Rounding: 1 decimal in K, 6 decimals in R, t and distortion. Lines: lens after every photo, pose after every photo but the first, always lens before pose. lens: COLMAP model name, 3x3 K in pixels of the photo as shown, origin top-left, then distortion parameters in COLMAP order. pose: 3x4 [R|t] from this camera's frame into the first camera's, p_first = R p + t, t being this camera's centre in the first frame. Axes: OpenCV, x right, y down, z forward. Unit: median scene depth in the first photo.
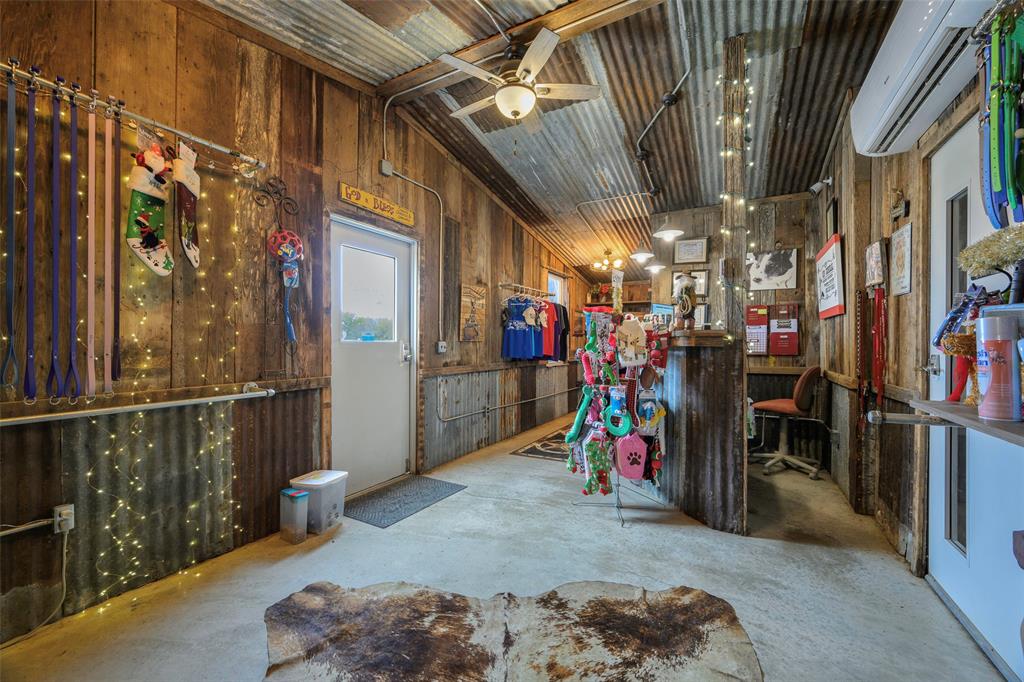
lens RADIAL K [[400.7, 0, 508.4], [0, 400.7, 341.3], [0, 0, 1]] dist [0.001547, -0.000506]
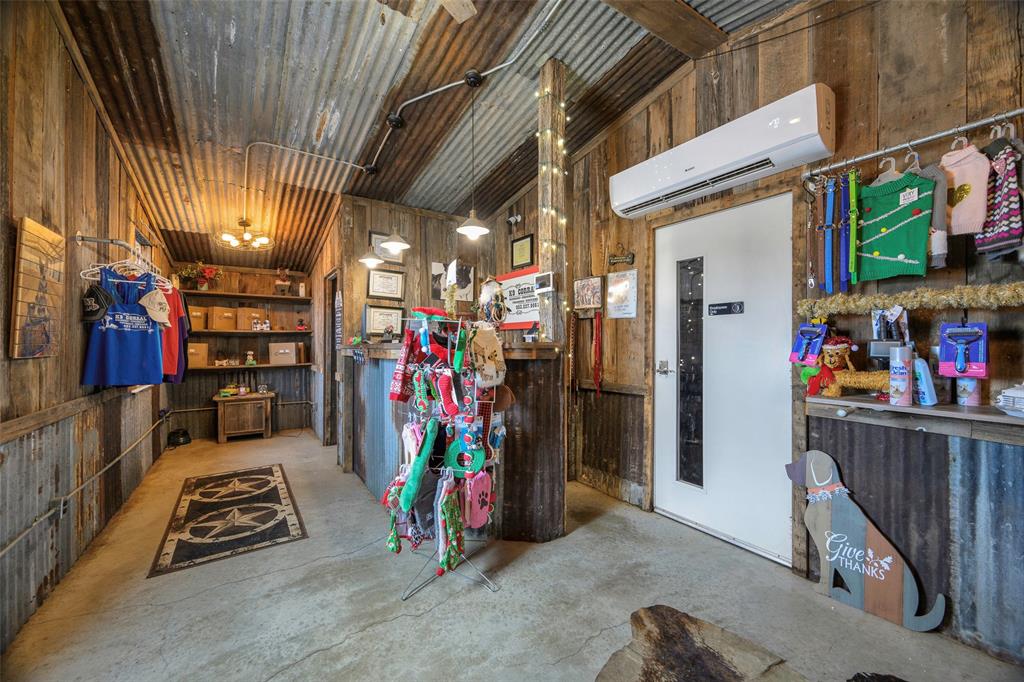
lens RADIAL K [[400.7, 0, 511.2], [0, 400.7, 340.9], [0, 0, 1]] dist [0.001547, -0.000506]
pose [[0.457196, 0.002008, 0.889364, -0.299486], [-0.001104, 0.999998, -0.001690, -0.021447], [-0.889365, -0.000210, 0.457197, 0.454297]]
